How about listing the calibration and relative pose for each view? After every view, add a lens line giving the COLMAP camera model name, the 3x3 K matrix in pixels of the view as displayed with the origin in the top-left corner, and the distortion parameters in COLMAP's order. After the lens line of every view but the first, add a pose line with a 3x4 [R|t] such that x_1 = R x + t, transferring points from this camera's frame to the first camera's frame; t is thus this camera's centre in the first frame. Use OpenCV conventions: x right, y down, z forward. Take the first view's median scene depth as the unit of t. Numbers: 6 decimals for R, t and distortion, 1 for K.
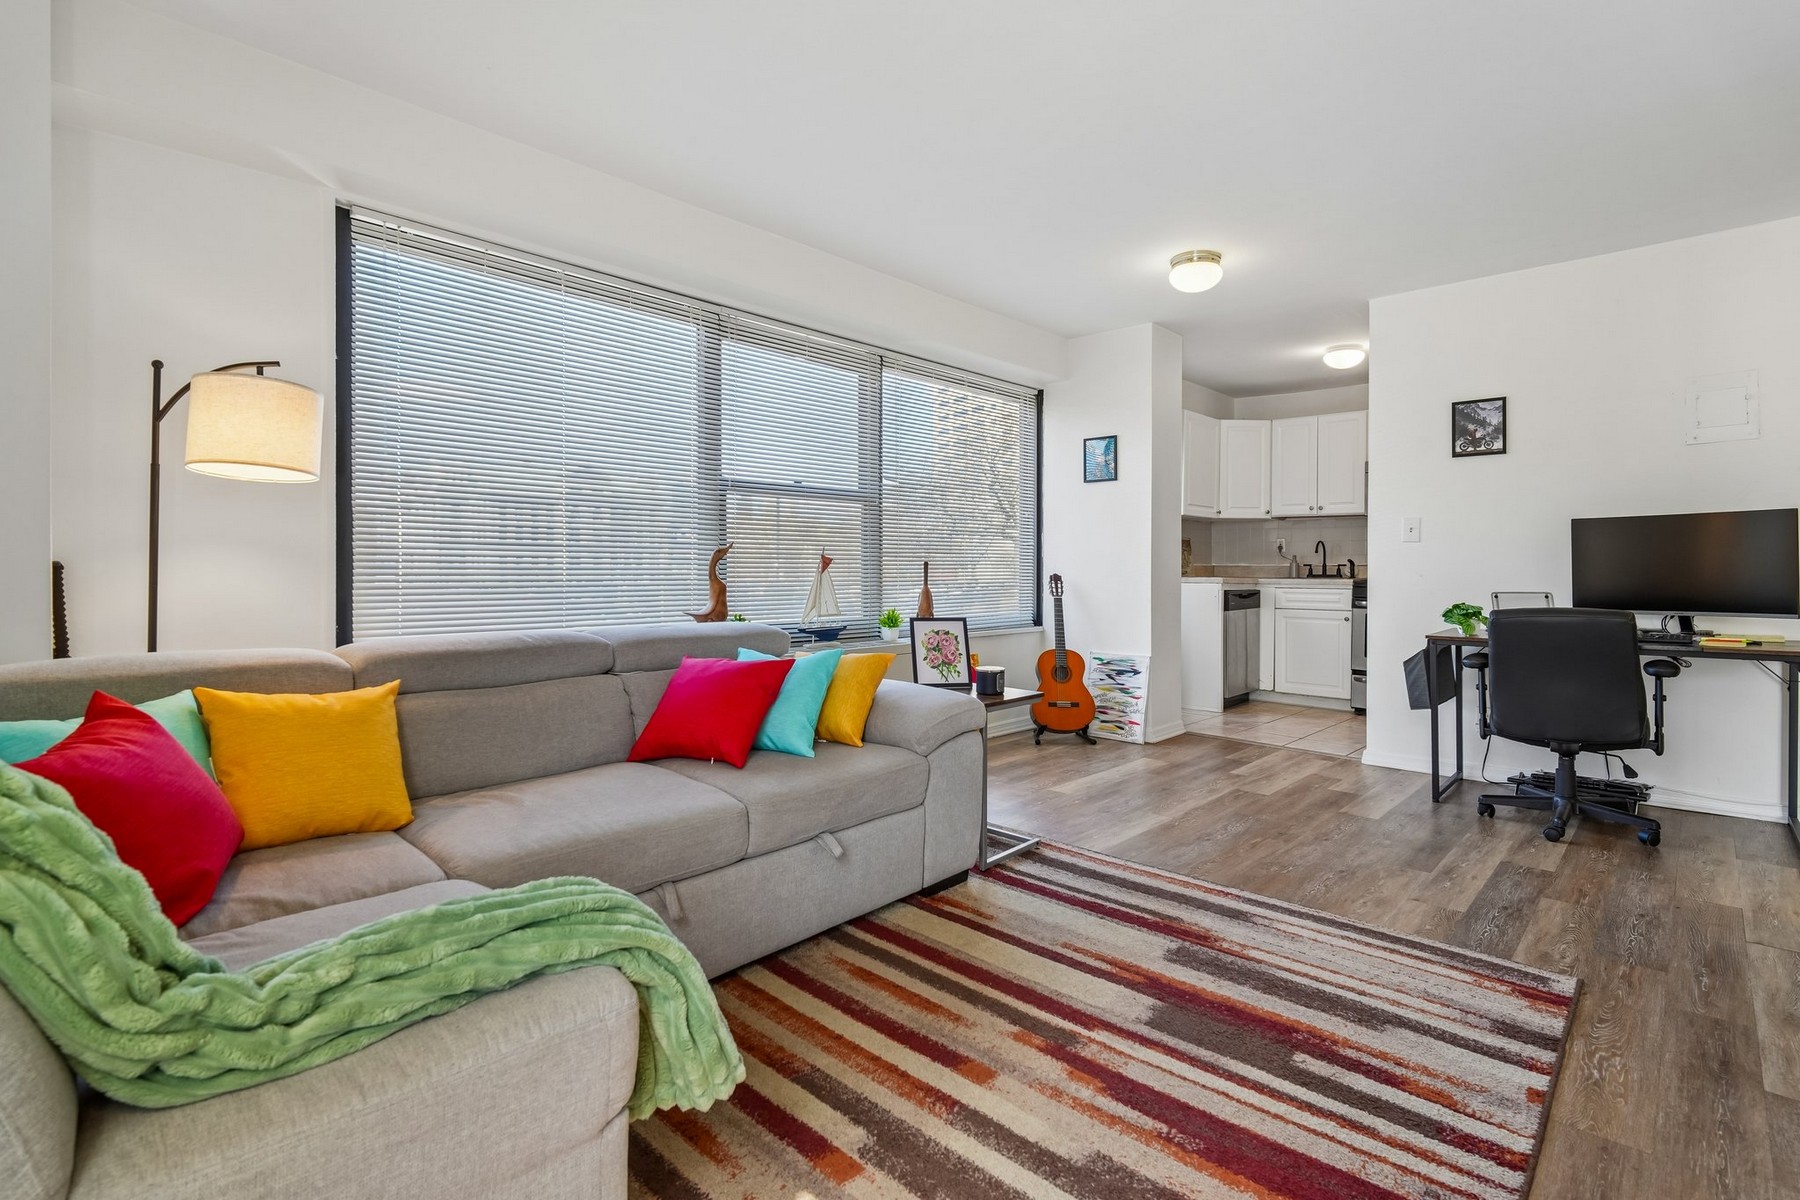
lens RADIAL K [[849.4, 0, 916.3], [0, 849.4, 574.9], [0, 0, 1]] dist [-0.002158, -0.002958]
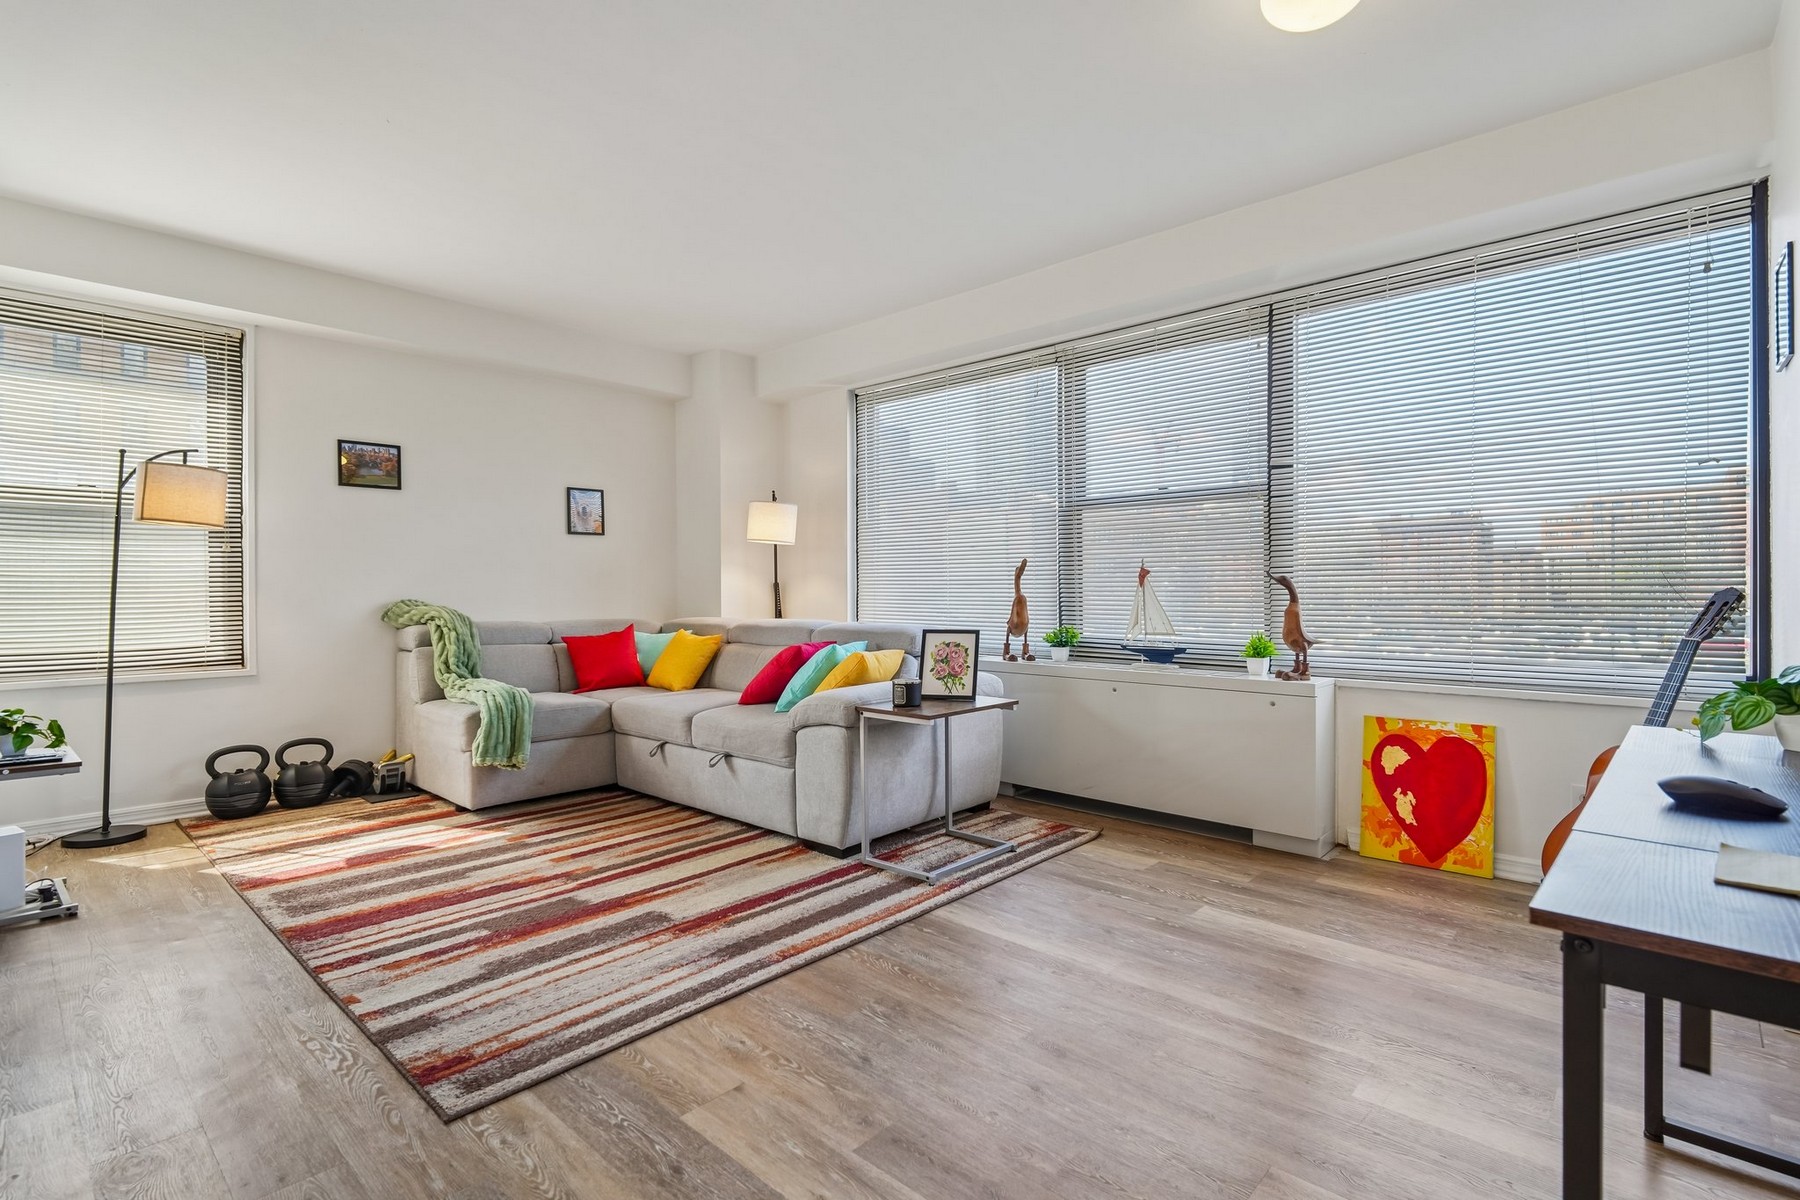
lens RADIAL K [[849.4, 0, 893.8], [0, 849.4, 587.0], [0, 0, 1]] dist [-0.002158, -0.002958]
pose [[0.000038, -0.004272, -0.999991, 1.419430], [-0.005931, 0.999973, -0.004272, 0.007148], [0.999982, 0.005931, 0.000013, 1.285162]]
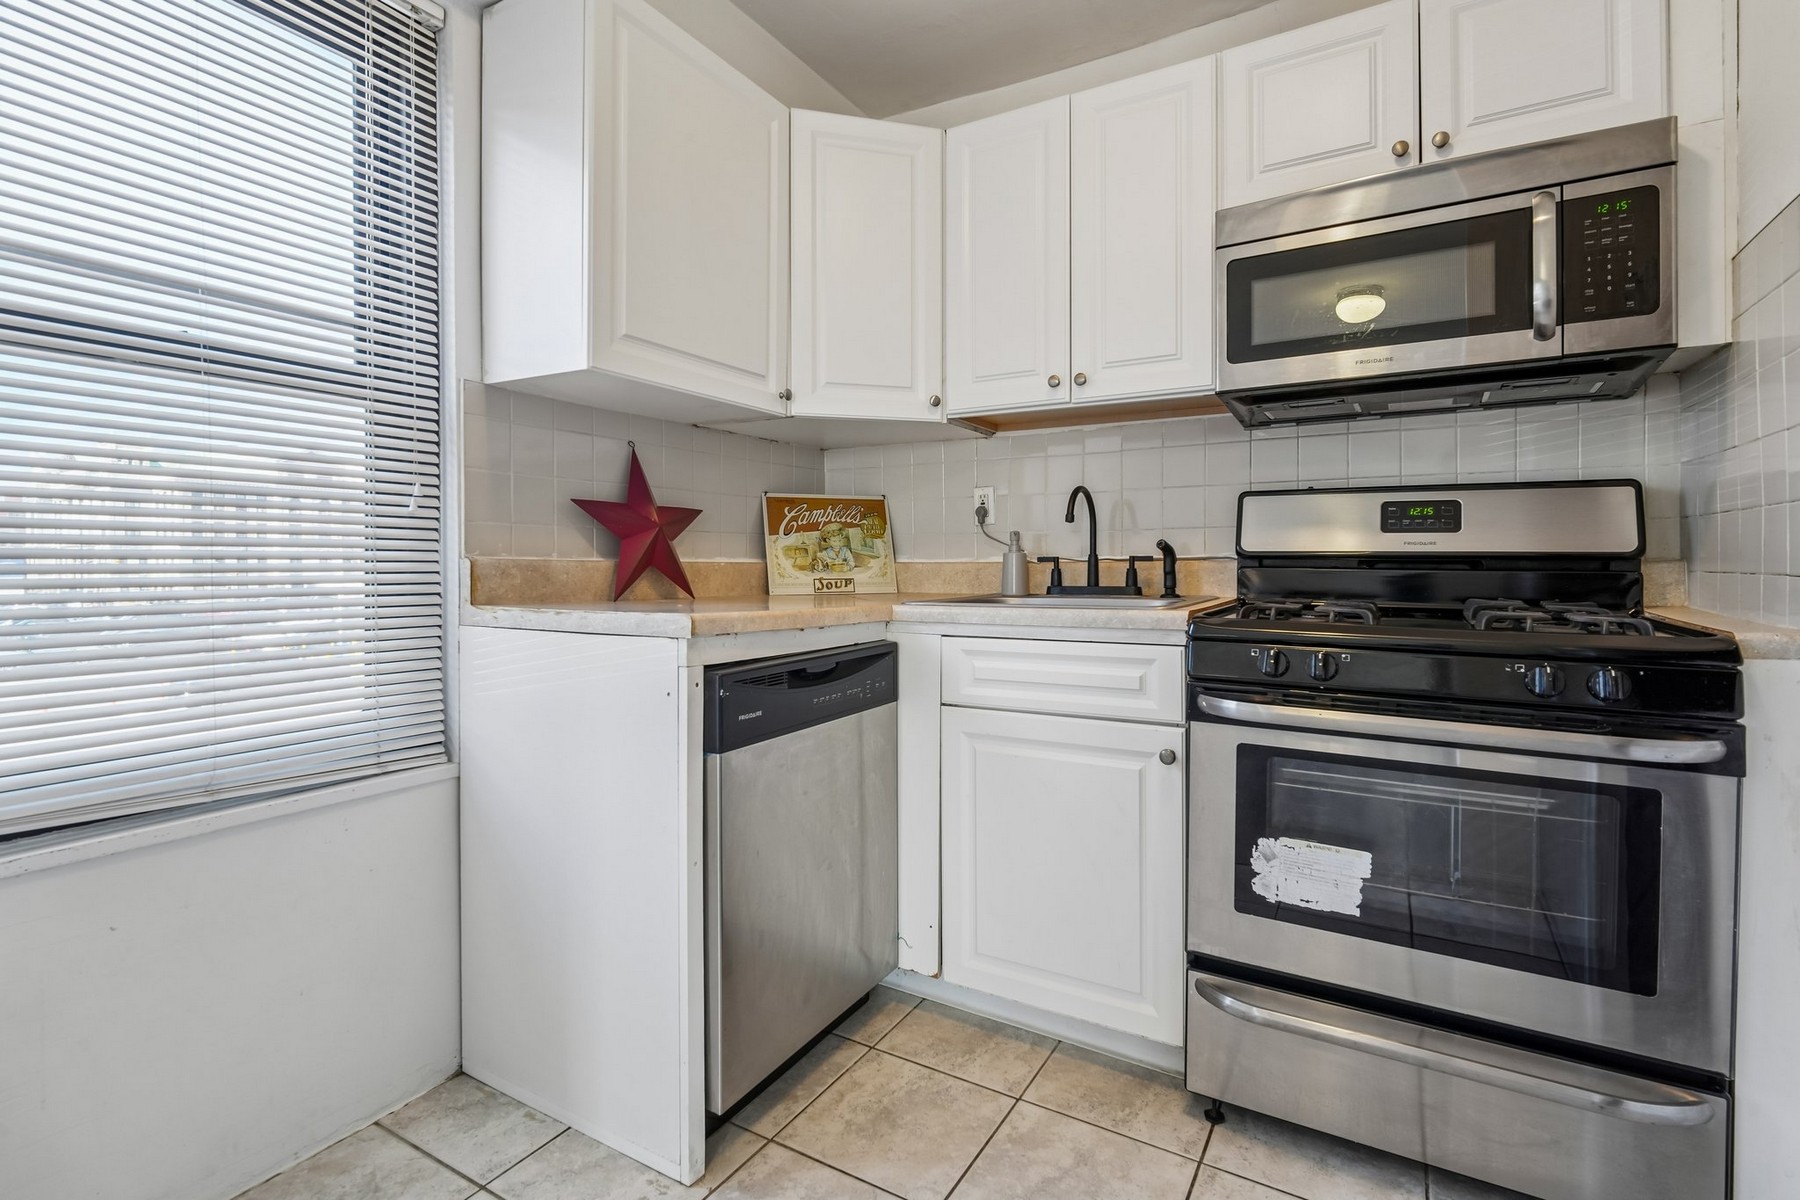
lens RADIAL K [[849.4, 0, 906.7], [0, 849.4, 556.9], [0, 0, 1]] dist [-0.002158, -0.002958]
pose [[0.975337, -0.002830, 0.220704, 0.331387], [0.004224, 0.999974, -0.005843, -0.010846], [-0.220682, 0.006631, 0.975323, 0.681830]]
